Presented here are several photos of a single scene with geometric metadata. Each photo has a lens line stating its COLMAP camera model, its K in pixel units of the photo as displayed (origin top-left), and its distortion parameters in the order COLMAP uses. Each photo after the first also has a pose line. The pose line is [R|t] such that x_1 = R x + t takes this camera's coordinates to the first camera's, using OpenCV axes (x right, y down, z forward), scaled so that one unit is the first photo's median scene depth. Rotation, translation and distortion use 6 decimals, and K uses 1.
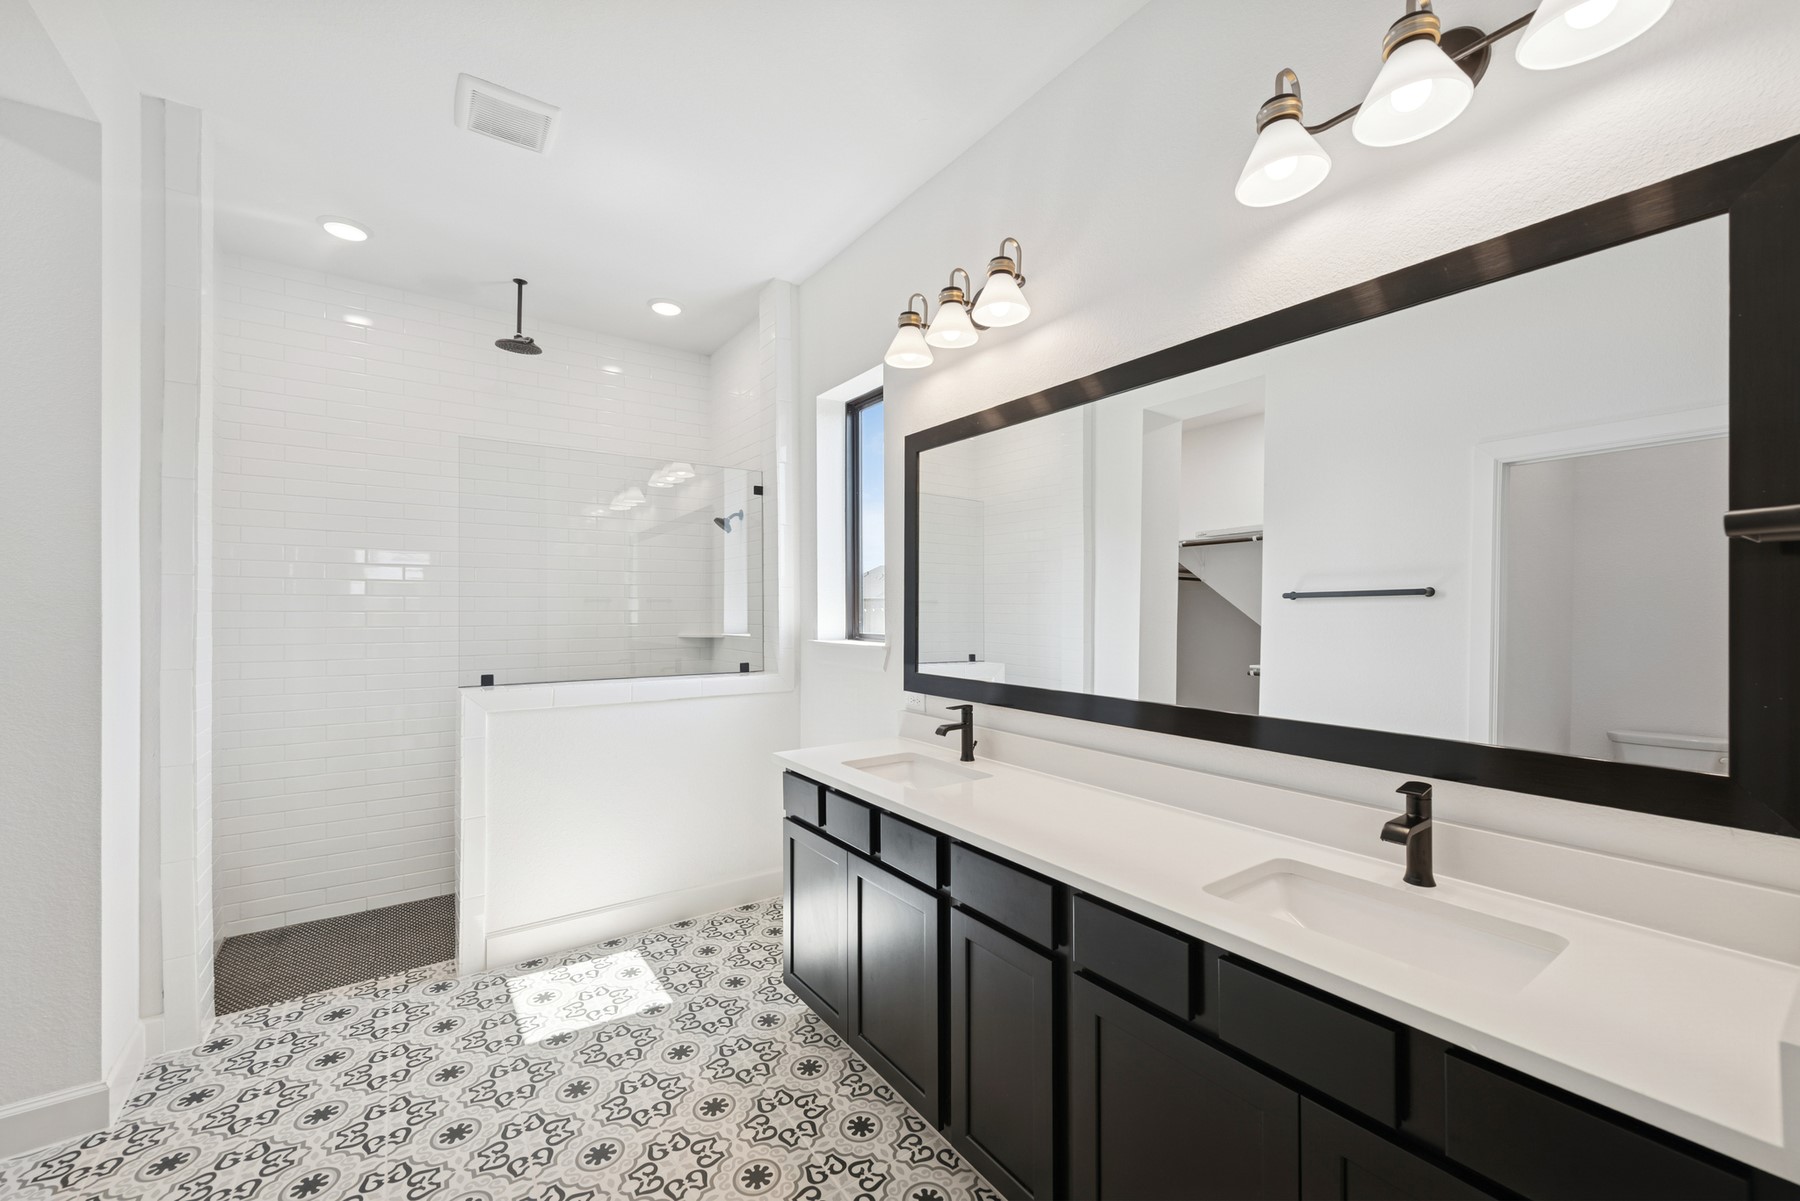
lens RADIAL K [[719.8, 0, 904.8], [0, 719.8, 610.0], [0, 0, 1]] dist [0.001713, -0.000676]
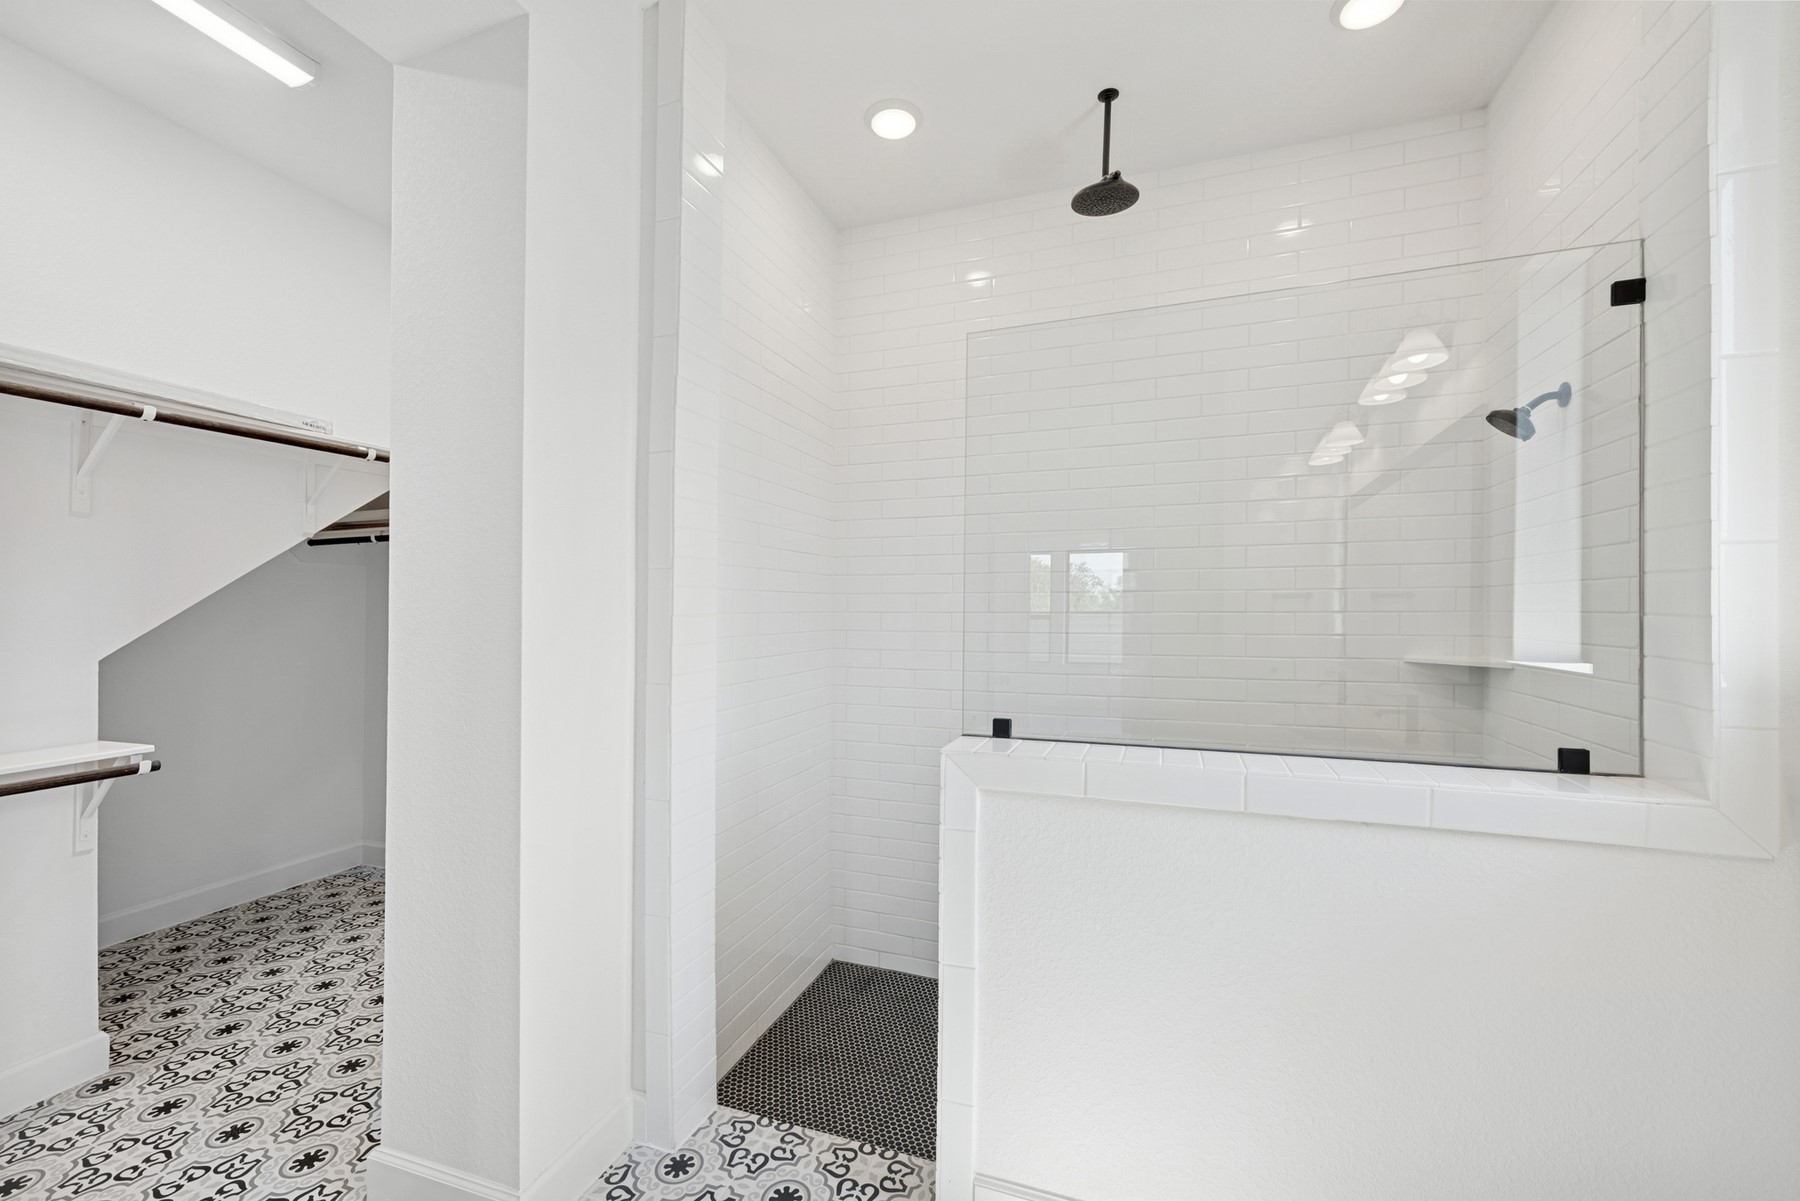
lens RADIAL K [[719.8, 0, 904.8], [0, 719.8, 610.0], [0, 0, 1]] dist [0.001713, -0.000676]
pose [[0.567913, 0.002779, -0.823084, -0.108015], [0.000628, 0.999993, 0.003810, -0.002386], [0.823089, -0.002681, 0.567907, 0.482856]]
